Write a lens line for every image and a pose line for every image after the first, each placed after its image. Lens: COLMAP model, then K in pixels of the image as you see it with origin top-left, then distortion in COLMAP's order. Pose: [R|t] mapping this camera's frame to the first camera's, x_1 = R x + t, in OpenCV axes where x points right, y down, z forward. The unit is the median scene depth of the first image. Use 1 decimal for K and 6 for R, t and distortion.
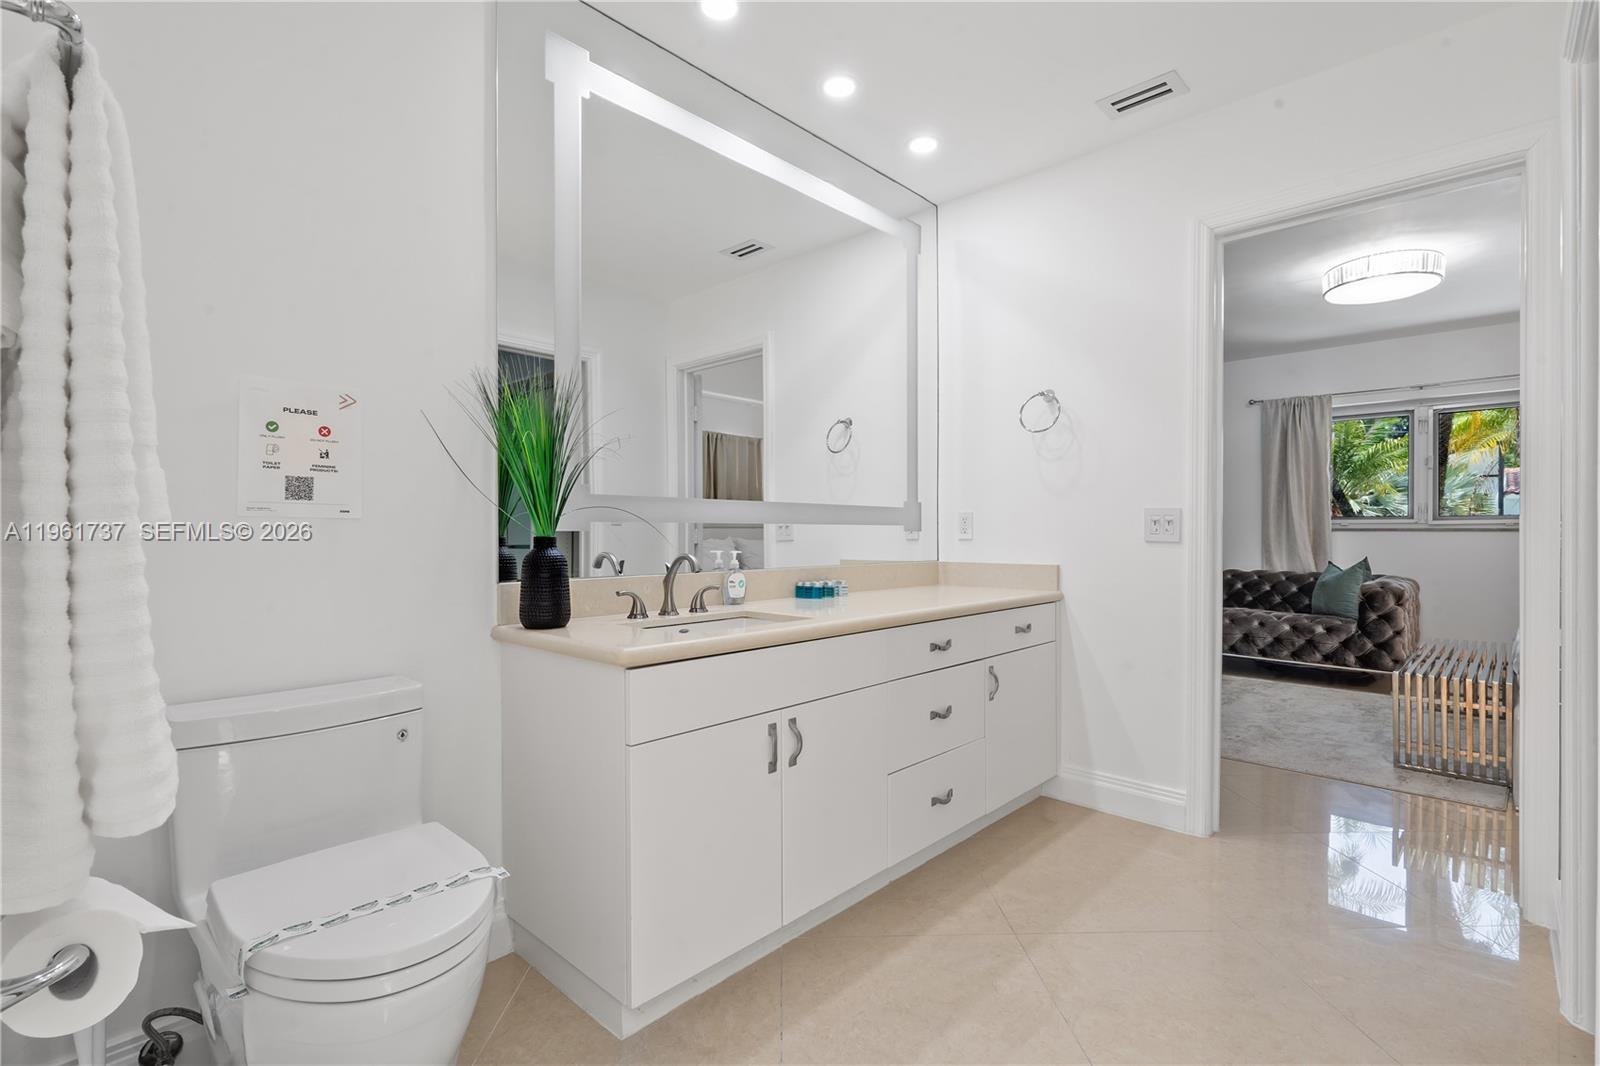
lens RADIAL K [[722.9, 0, 810.4], [0, 722.9, 535.1], [0, 0, 1]] dist [-0.004951, -0.000848]
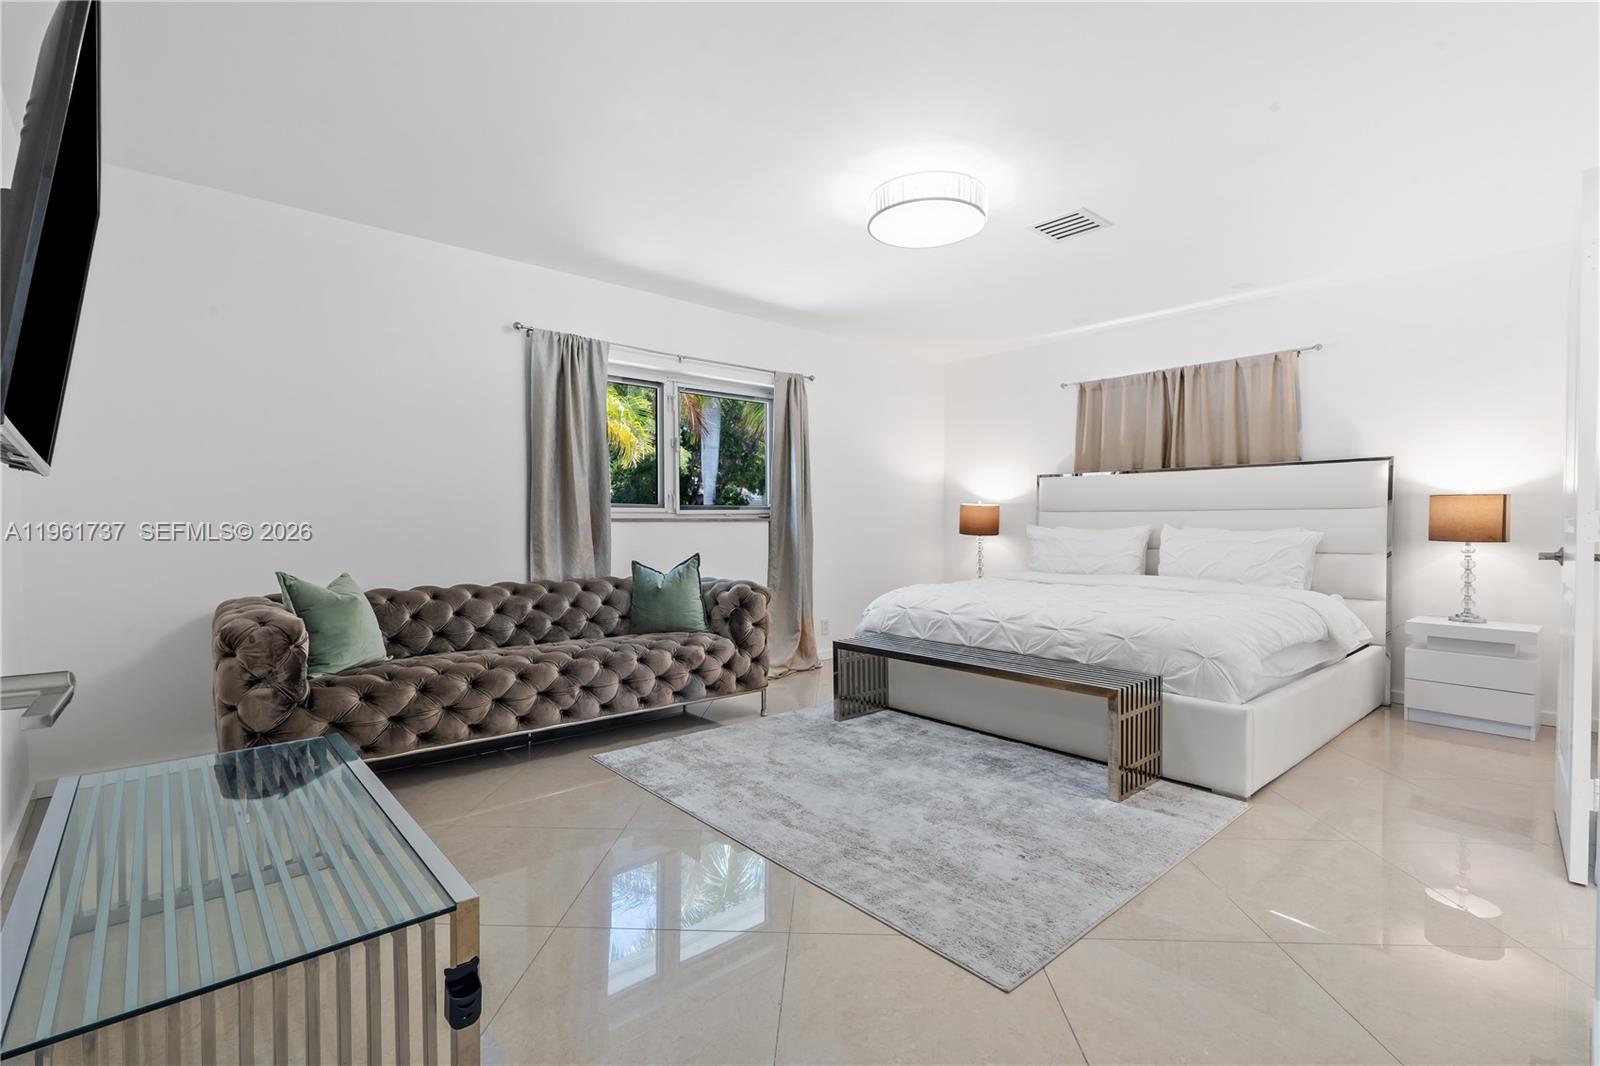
lens RADIAL K [[722.9, 0, 800.7], [0, 722.9, 536.0], [0, 0, 1]] dist [-0.004951, -0.000848]
pose [[0.089356, -0.017997, 0.995837, -0.033852], [0.001406, 0.999838, 0.017943, -0.003026], [-0.995999, -0.000203, 0.089367, 0.753440]]
